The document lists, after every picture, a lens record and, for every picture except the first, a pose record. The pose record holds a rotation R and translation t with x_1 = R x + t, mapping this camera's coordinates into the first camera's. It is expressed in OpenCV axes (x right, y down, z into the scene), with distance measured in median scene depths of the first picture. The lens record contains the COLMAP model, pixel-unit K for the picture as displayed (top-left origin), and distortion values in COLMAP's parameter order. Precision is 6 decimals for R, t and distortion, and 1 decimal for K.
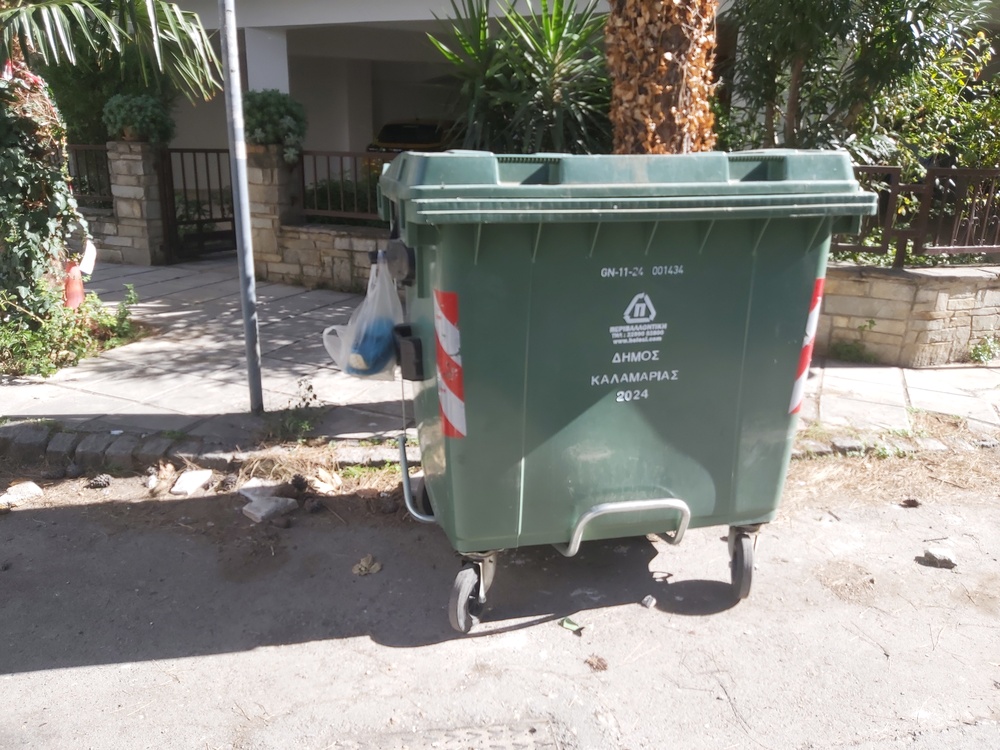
lens RADIAL K [[766.6, 0, 475.1], [0, 766.6, 373.0], [0, 0, 1]] dist [0.079193, -0.135385]
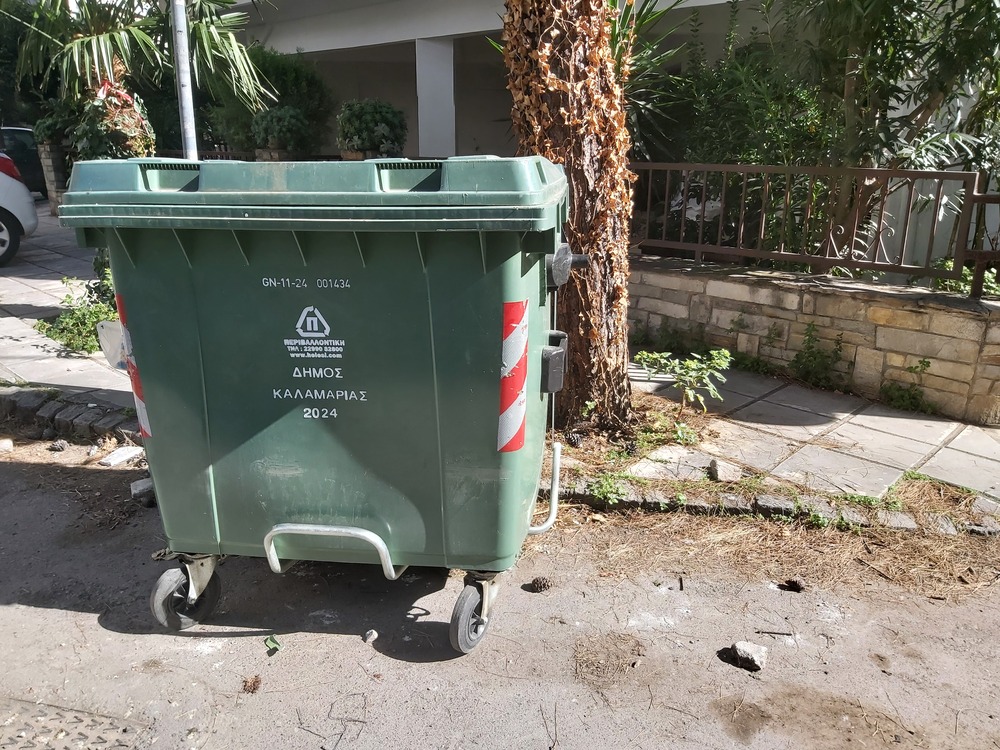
lens RADIAL K [[776.2, 0, 497.0], [0, 776.2, 371.0], [0, 0, 1]] dist [0.099576, -0.205107]
pose [[0.940286, 0.082442, -0.330250, 0.601776], [-0.085613, 0.996316, 0.004961, -0.038519], [0.329442, 0.023609, 0.943880, 0.133319]]
